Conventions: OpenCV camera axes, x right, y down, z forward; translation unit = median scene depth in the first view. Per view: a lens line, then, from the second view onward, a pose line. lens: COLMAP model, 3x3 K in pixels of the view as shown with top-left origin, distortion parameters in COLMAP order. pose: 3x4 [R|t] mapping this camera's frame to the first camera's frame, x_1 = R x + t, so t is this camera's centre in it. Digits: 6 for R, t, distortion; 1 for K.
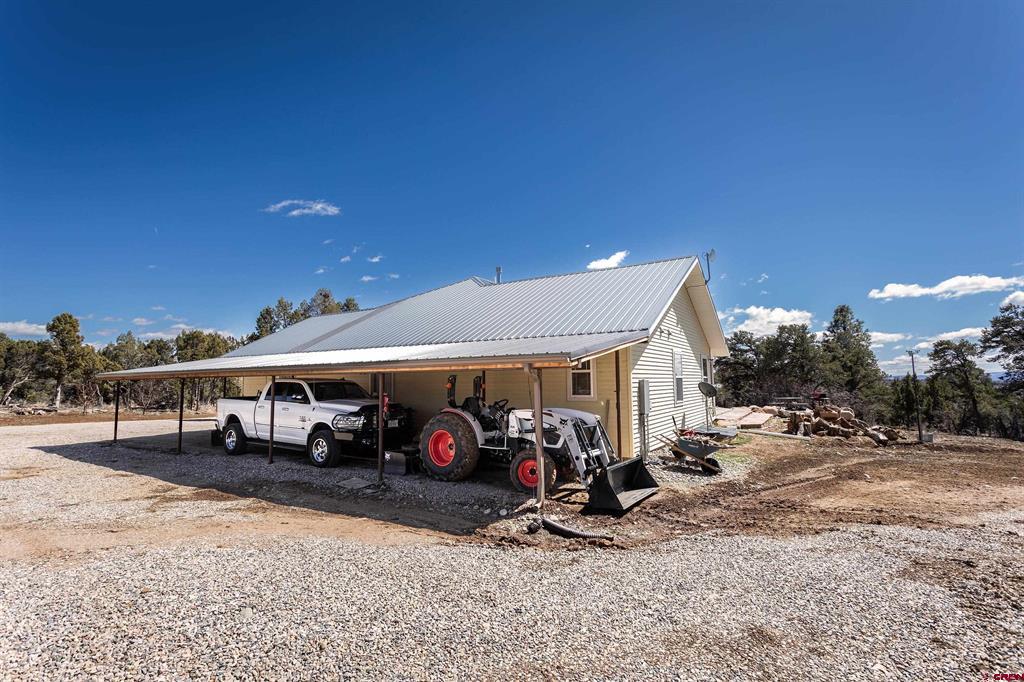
lens RADIAL K [[489.0, 0, 512.9], [0, 489.0, 338.6], [0, 0, 1]] dist [-0.000657, 0.001284]
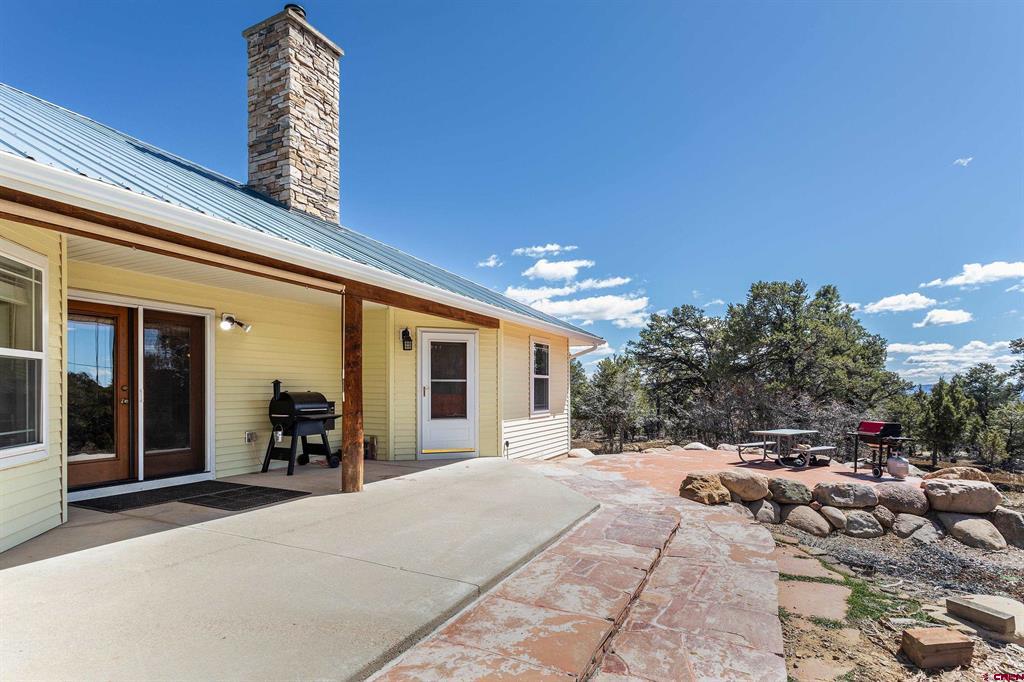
lens RADIAL K [[489.0, 0, 511.2], [0, 489.0, 390.1], [0, 0, 1]] dist [-0.000657, 0.001284]
pose [[0.996633, 0.013157, 0.080936, 0.205169], [-0.020716, 0.995425, 0.093277, 0.035751], [-0.079338, -0.094639, 0.992345, 0.408196]]
